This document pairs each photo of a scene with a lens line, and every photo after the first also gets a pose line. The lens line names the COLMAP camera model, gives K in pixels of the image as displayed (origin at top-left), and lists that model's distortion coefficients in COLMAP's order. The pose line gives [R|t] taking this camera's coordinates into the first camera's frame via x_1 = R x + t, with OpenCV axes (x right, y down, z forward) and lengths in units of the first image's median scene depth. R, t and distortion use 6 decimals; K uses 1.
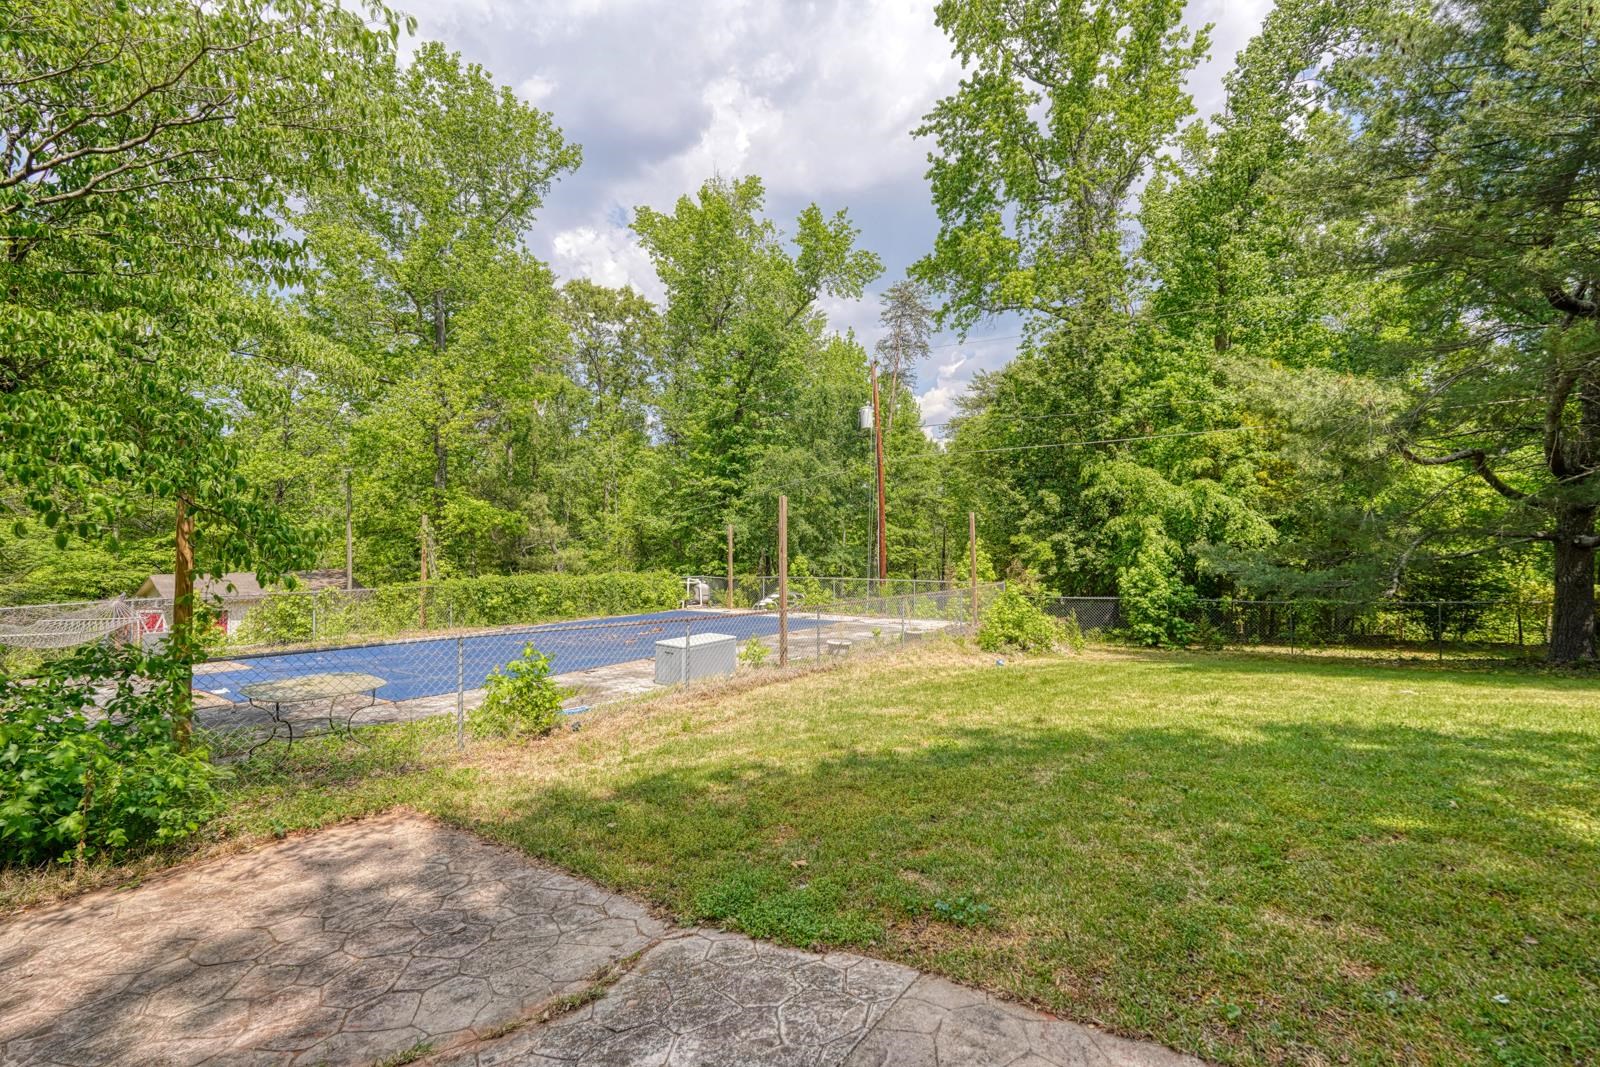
lens RADIAL K [[701.0, 0, 795.5], [0, 701.0, 537.6], [0, 0, 1]] dist [-0.003687, 0.002528]
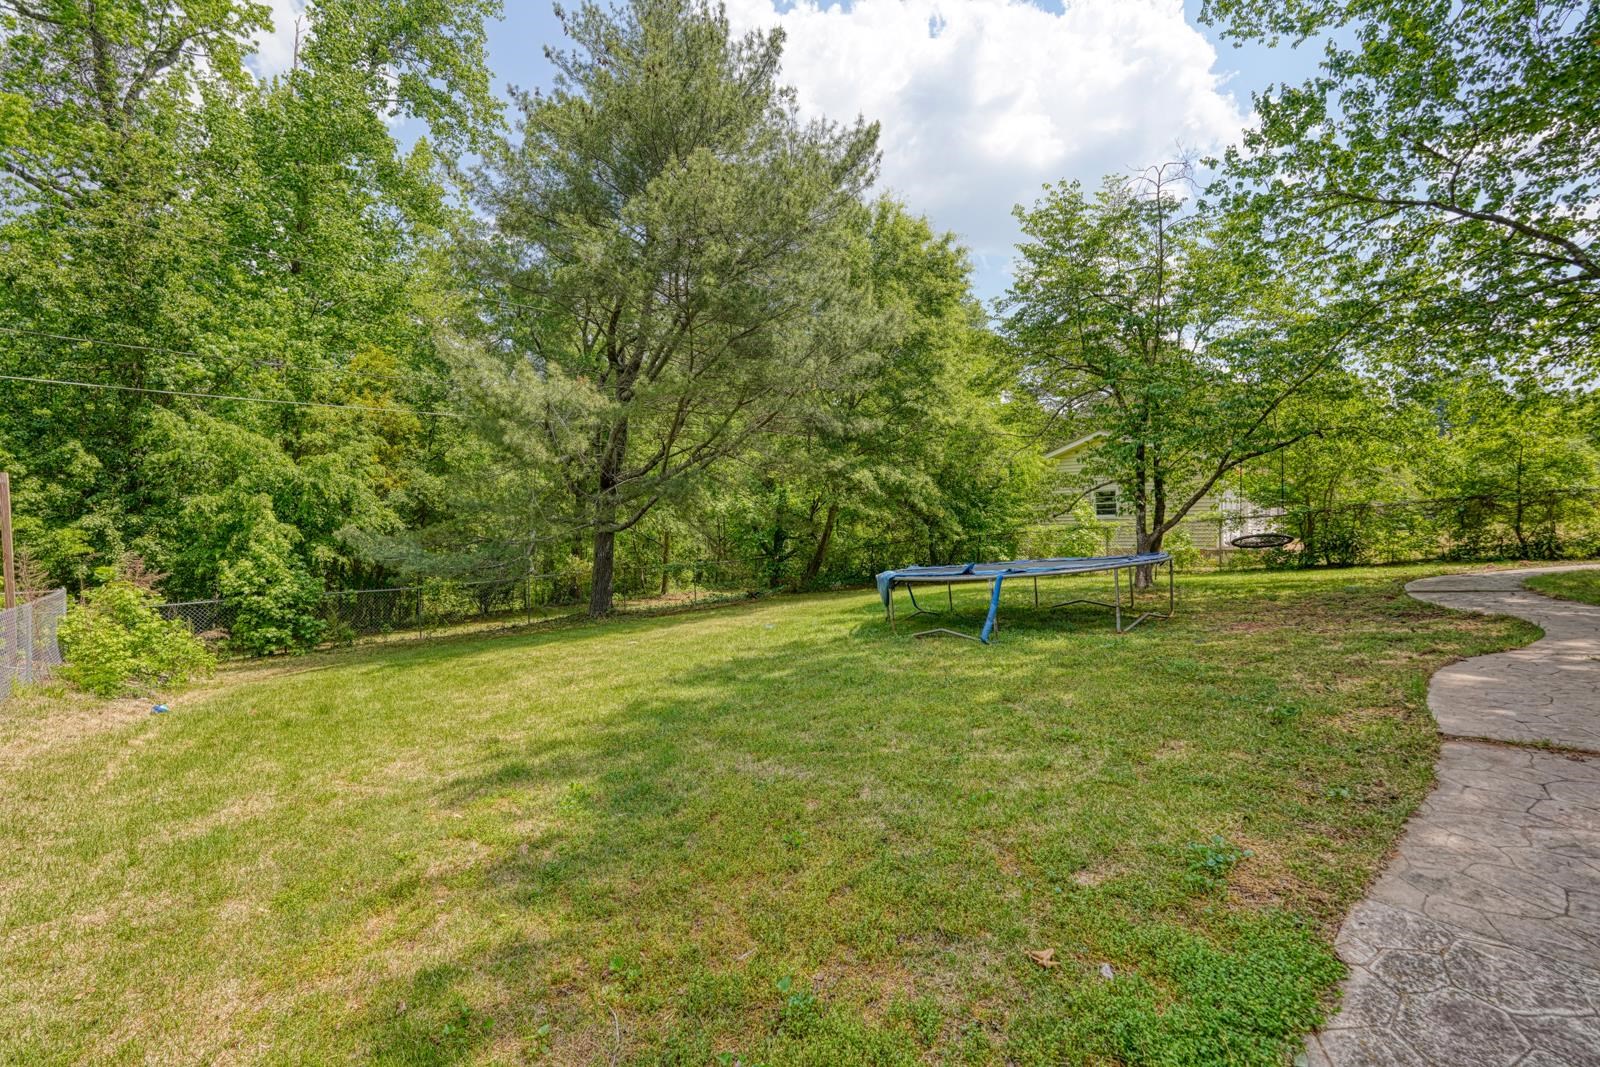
lens RADIAL K [[701.0, 0, 809.0], [0, 701.0, 531.1], [0, 0, 1]] dist [-0.003687, 0.002528]
pose [[0.252928, -0.000496, 0.967485, -0.120132], [0.003111, 0.999995, -0.000300, 0.012902], [-0.967480, 0.003085, 0.252929, 0.186705]]
